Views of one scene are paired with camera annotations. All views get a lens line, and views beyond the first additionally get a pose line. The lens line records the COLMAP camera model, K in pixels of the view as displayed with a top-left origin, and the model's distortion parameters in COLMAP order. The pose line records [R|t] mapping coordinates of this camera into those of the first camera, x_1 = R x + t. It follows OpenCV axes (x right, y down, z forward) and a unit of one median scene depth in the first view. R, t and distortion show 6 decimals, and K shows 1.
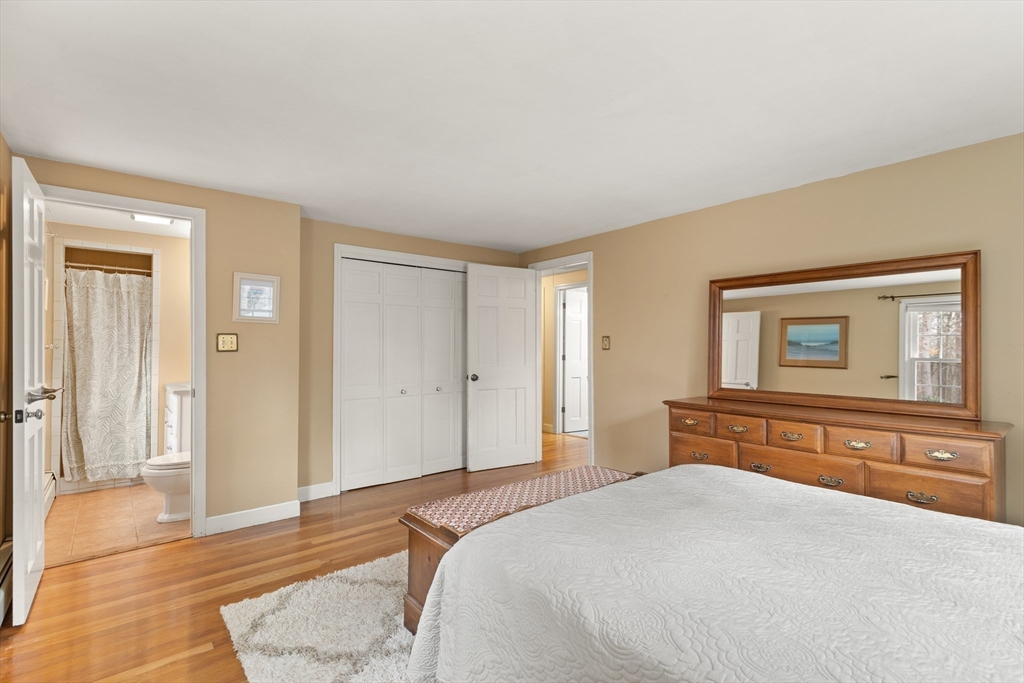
lens RADIAL K [[475.2, 0, 511.3], [0, 475.2, 342.2], [0, 0, 1]] dist [0.011034, -0.001466]
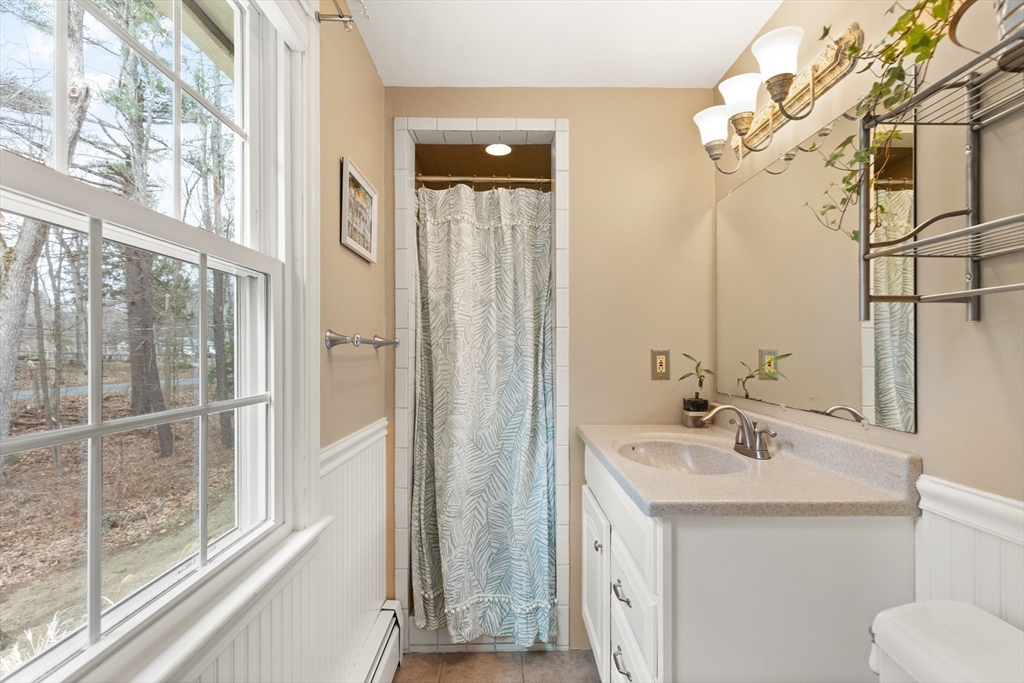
lens RADIAL K [[475.2, 0, 512.9], [0, 475.2, 344.6], [0, 0, 1]] dist [0.011034, -0.001466]
pose [[0.778227, -0.006759, -0.627946, -0.524736], [0.012809, 0.999905, 0.005112, 0.009566], [0.627852, -0.012022, 0.778240, 0.655358]]
